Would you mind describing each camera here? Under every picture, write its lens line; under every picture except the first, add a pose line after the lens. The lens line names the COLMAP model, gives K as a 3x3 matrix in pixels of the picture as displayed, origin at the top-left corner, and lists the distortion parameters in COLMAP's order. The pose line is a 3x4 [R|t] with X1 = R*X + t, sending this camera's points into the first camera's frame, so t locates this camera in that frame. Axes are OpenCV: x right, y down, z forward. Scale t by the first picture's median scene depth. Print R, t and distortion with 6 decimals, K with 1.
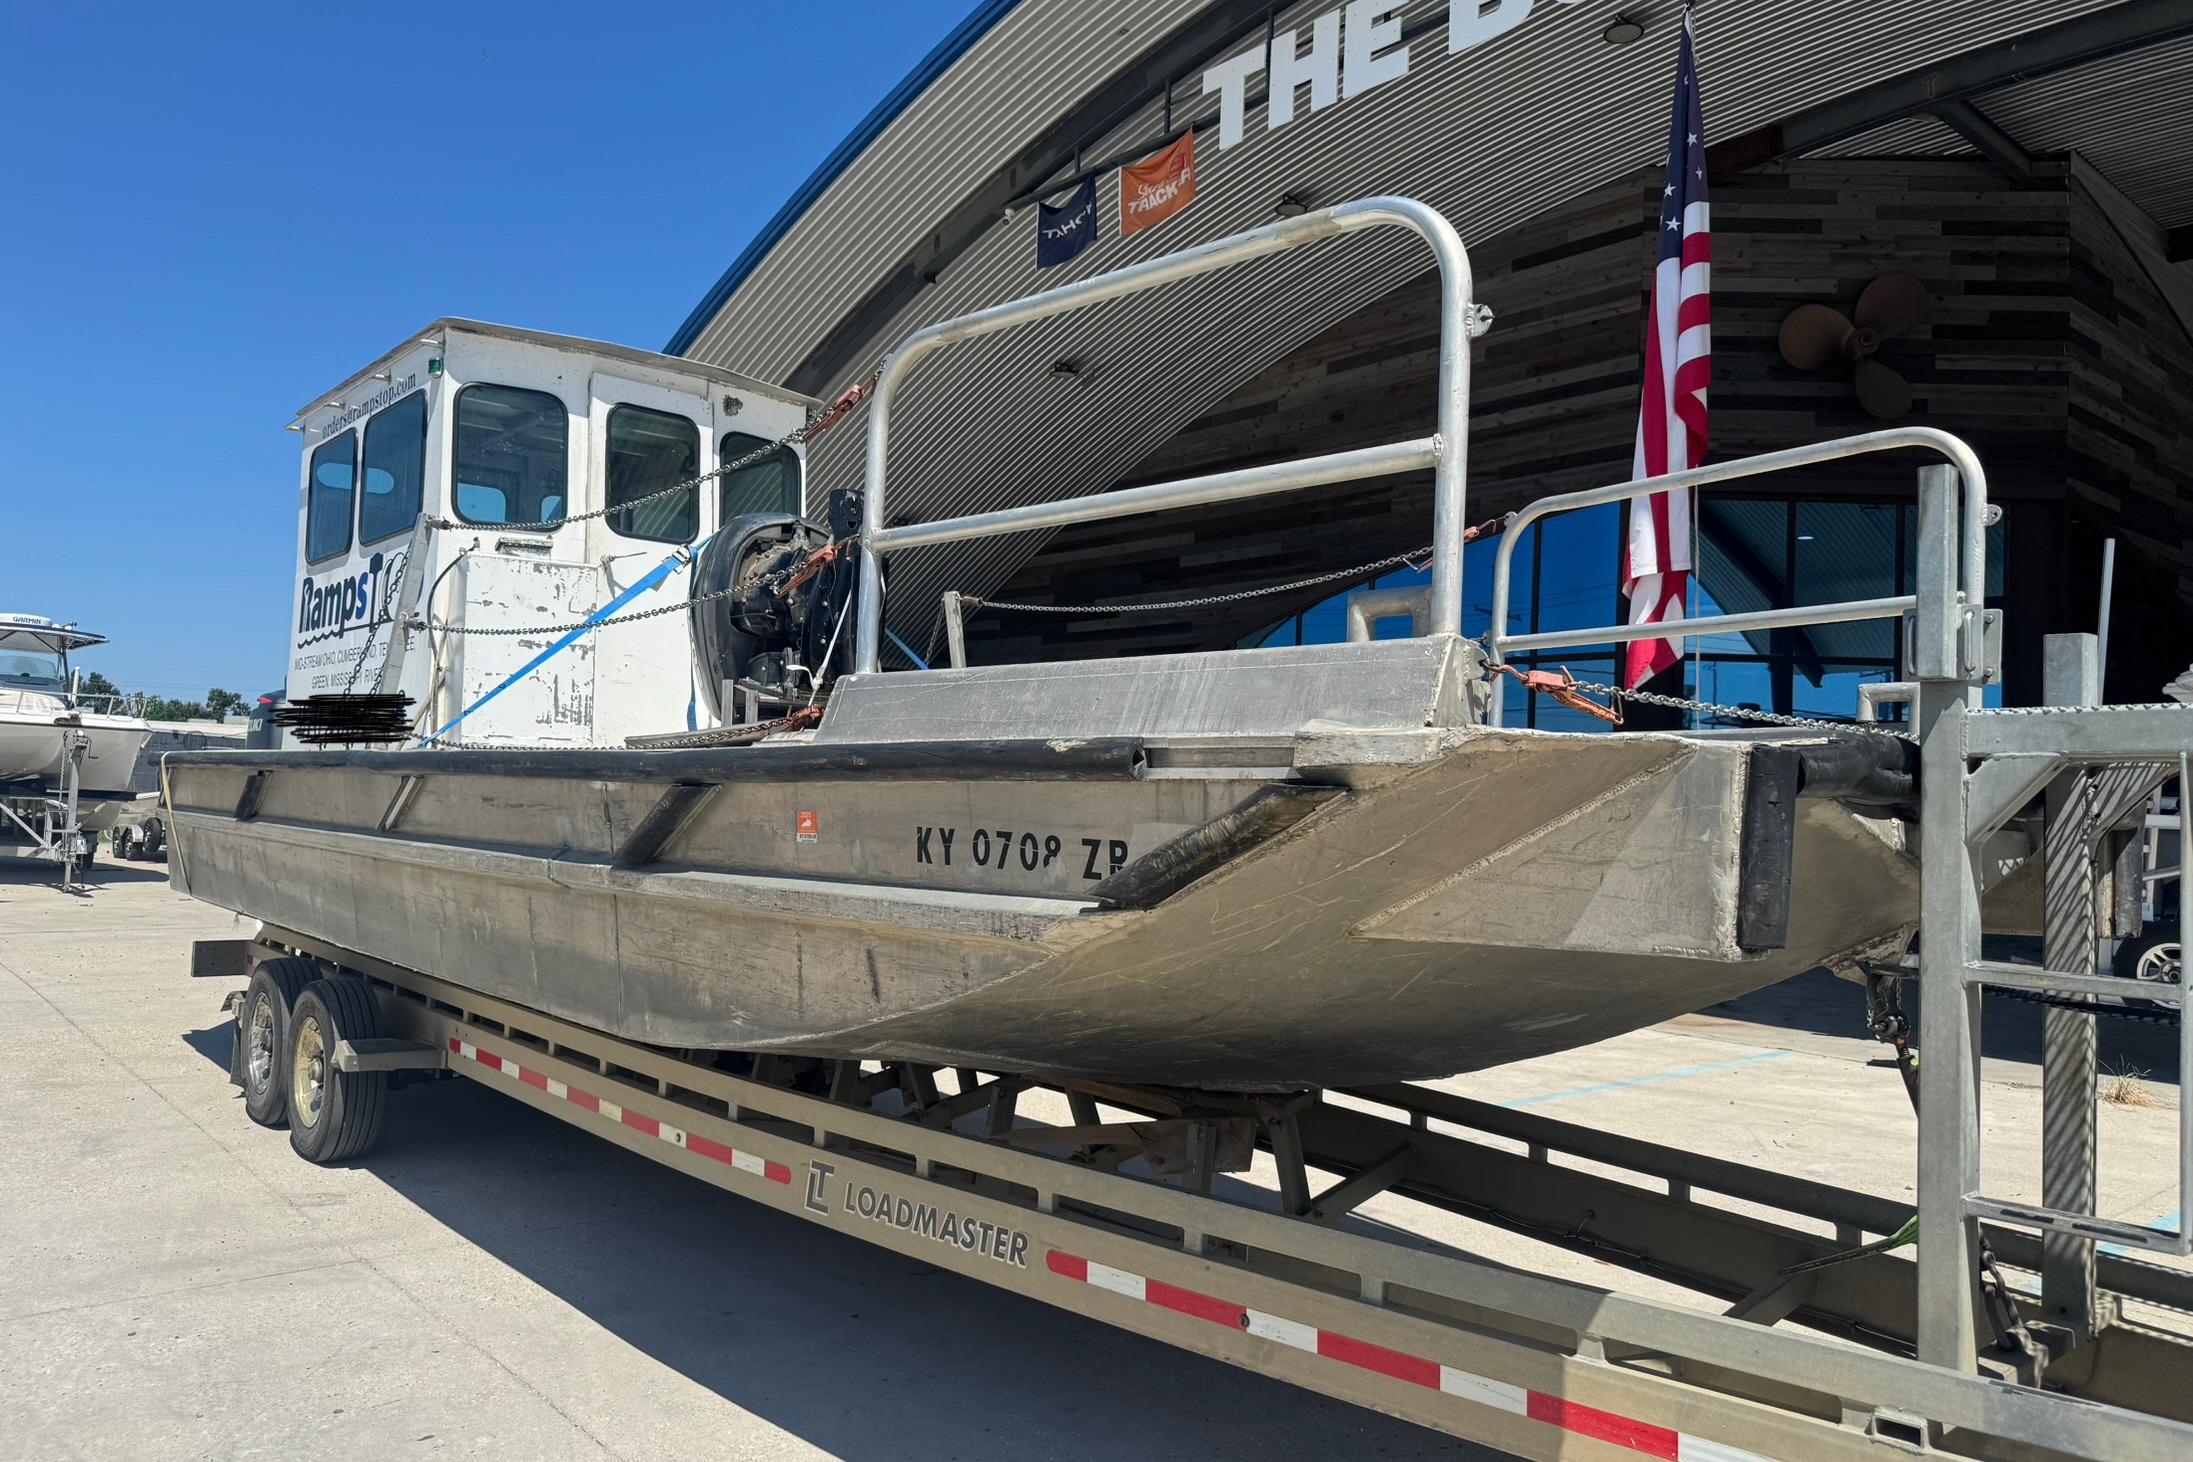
lens RADIAL K [[1517.9, 0, 1074.2], [0, 1517.9, 726.3], [0, 0, 1]] dist [0.040478, -0.062791]
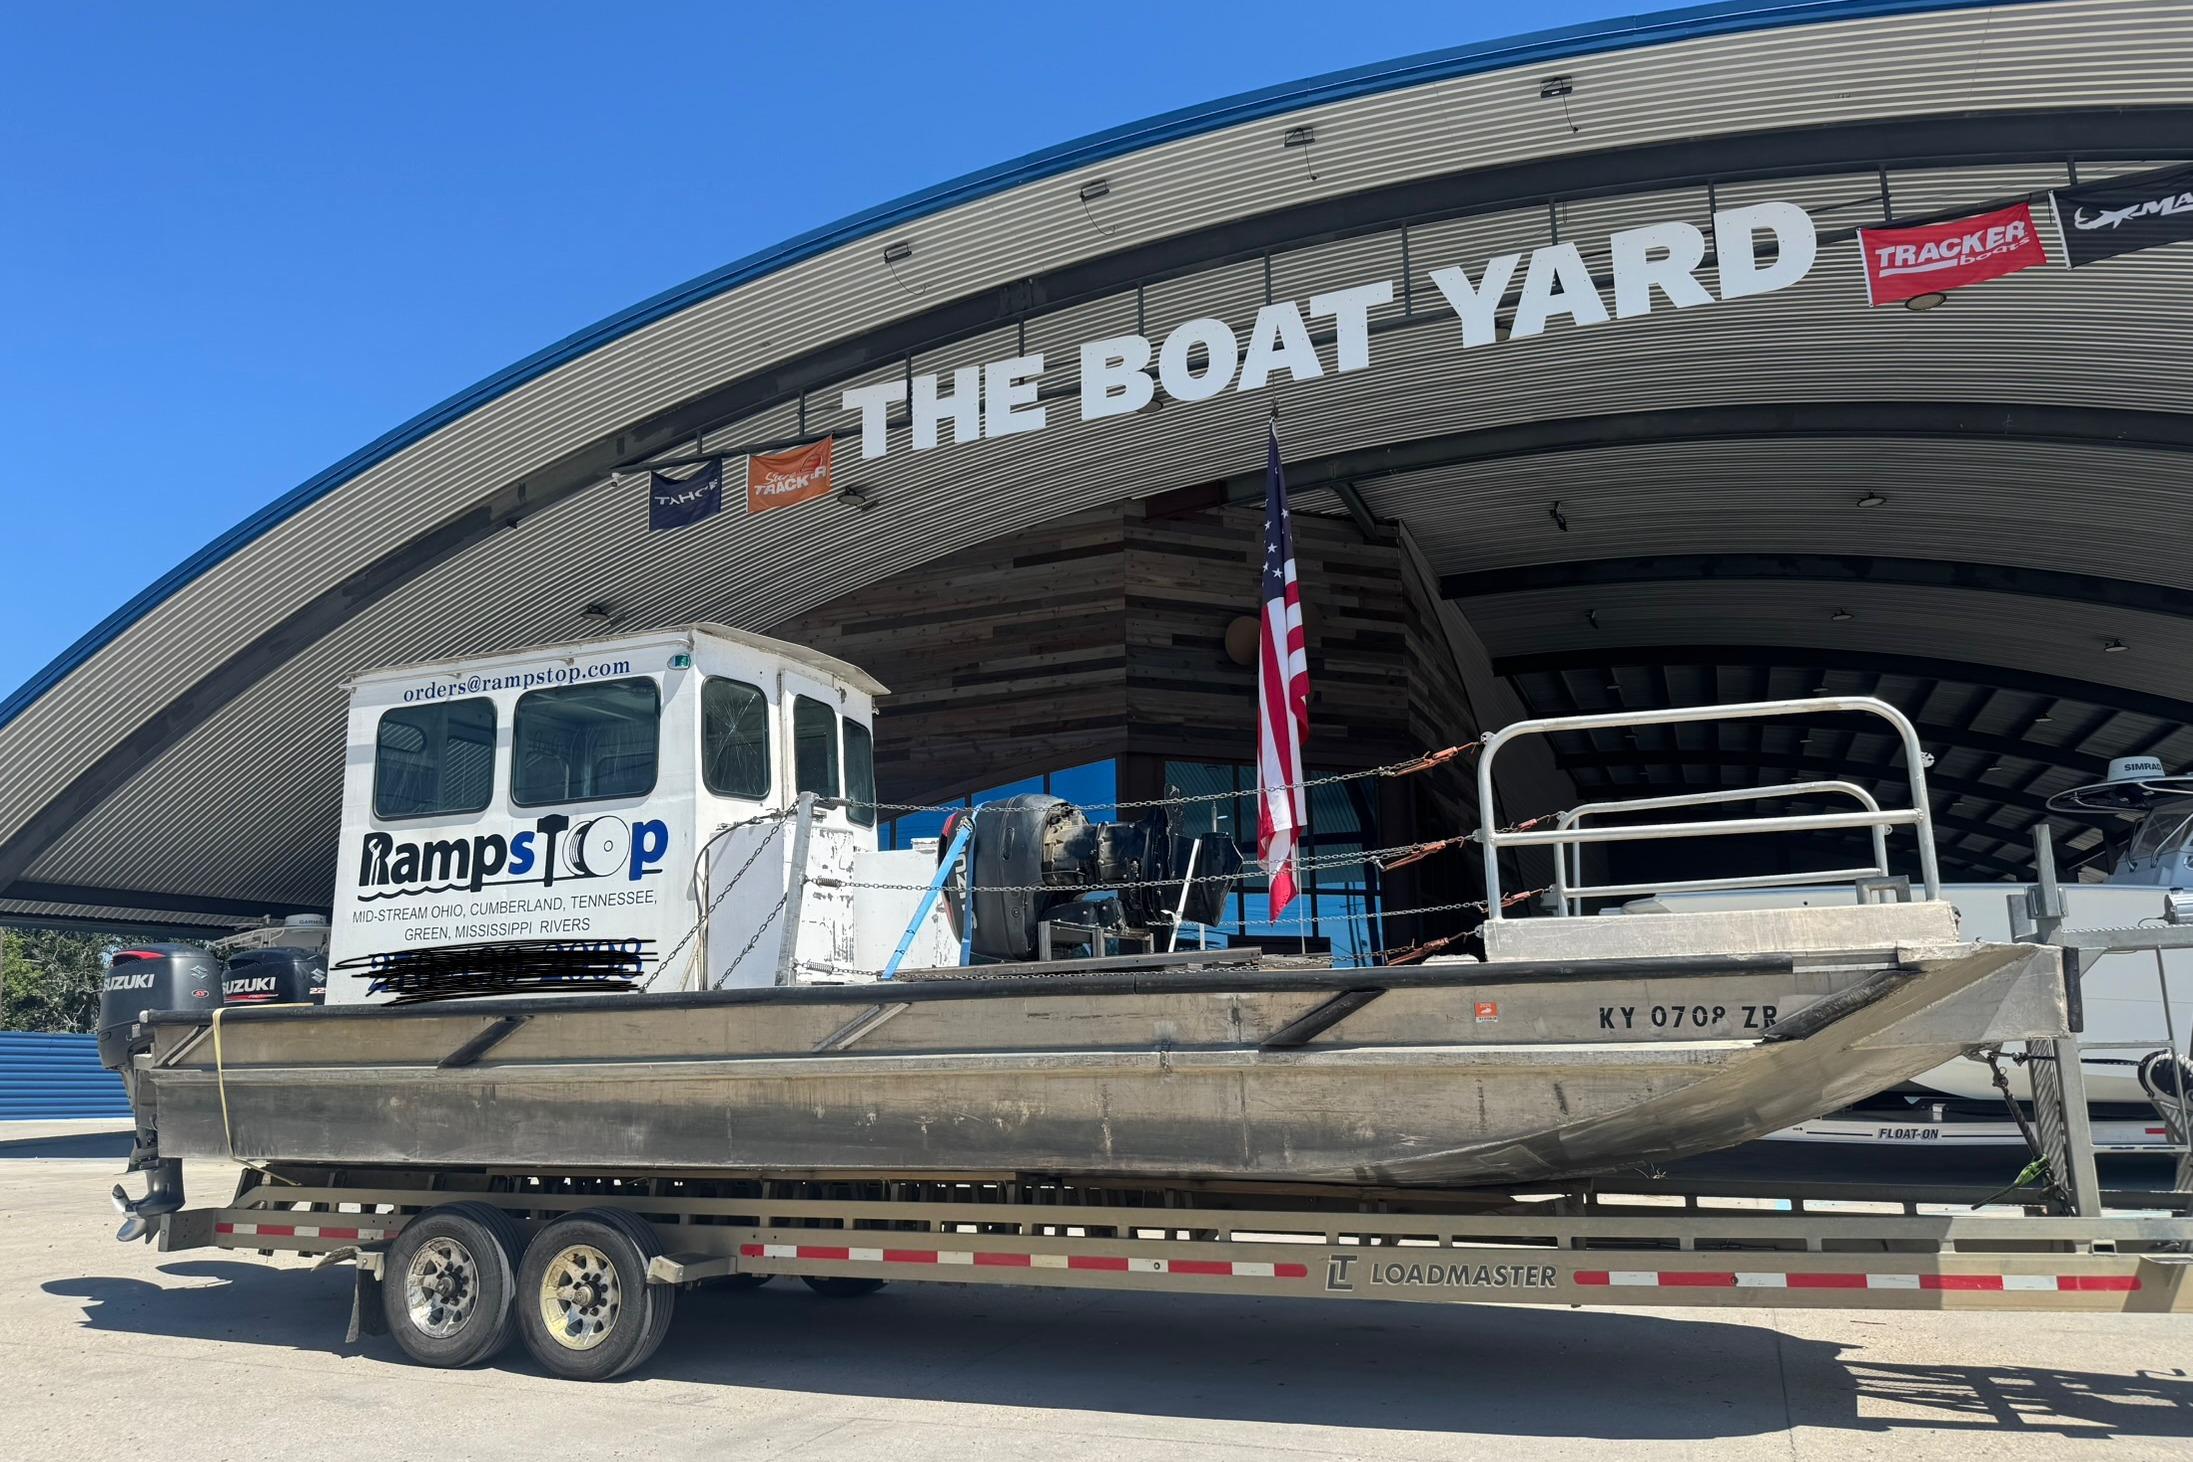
lens RADIAL K [[1515.7, 0, 1049.0], [0, 1515.7, 724.7], [0, 0, 1]] dist [0.043387, -0.042389]
pose [[0.892402, 0.039337, 0.449524, -0.328904], [0.028082, 0.989421, -0.142330, -0.005677], [-0.450367, 0.139639, 0.881856, -0.072471]]
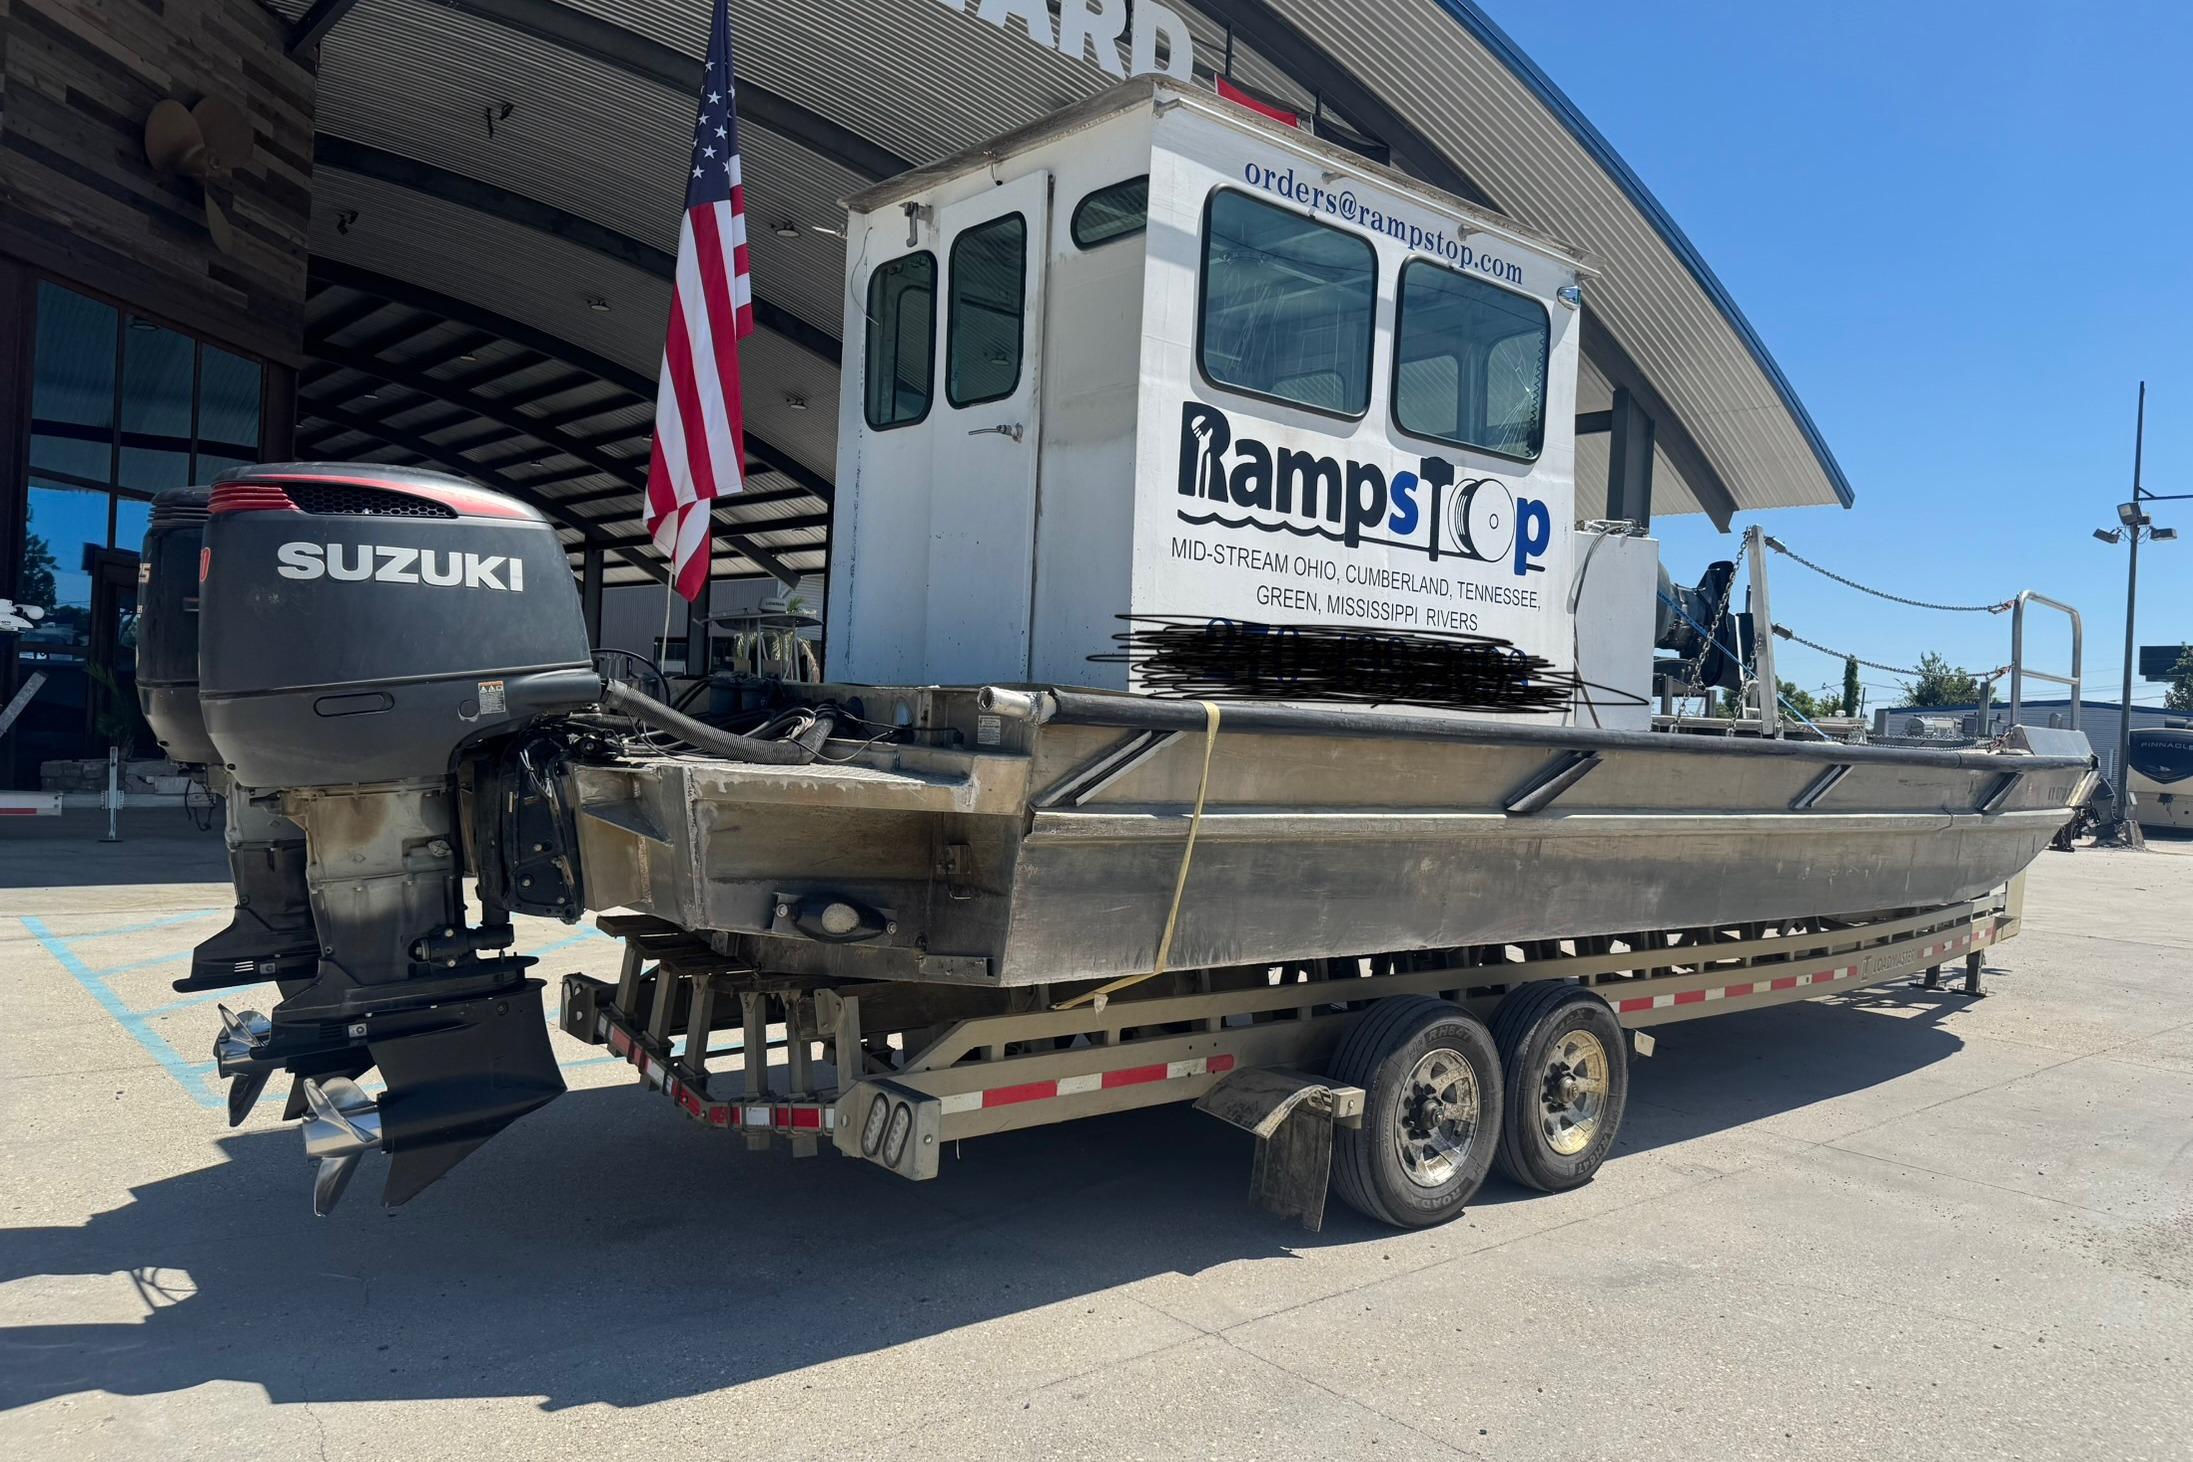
lens RADIAL K [[1618.8, 0, 1090.1], [0, 1618.8, 735.8], [0, 0, 1]] dist [0.048206, -0.037965]
pose [[-0.022696, -0.039310, 0.998969, -0.660428], [-0.094093, 0.994875, 0.037011, 0.006207], [-0.995305, -0.093156, -0.026278, 0.613364]]
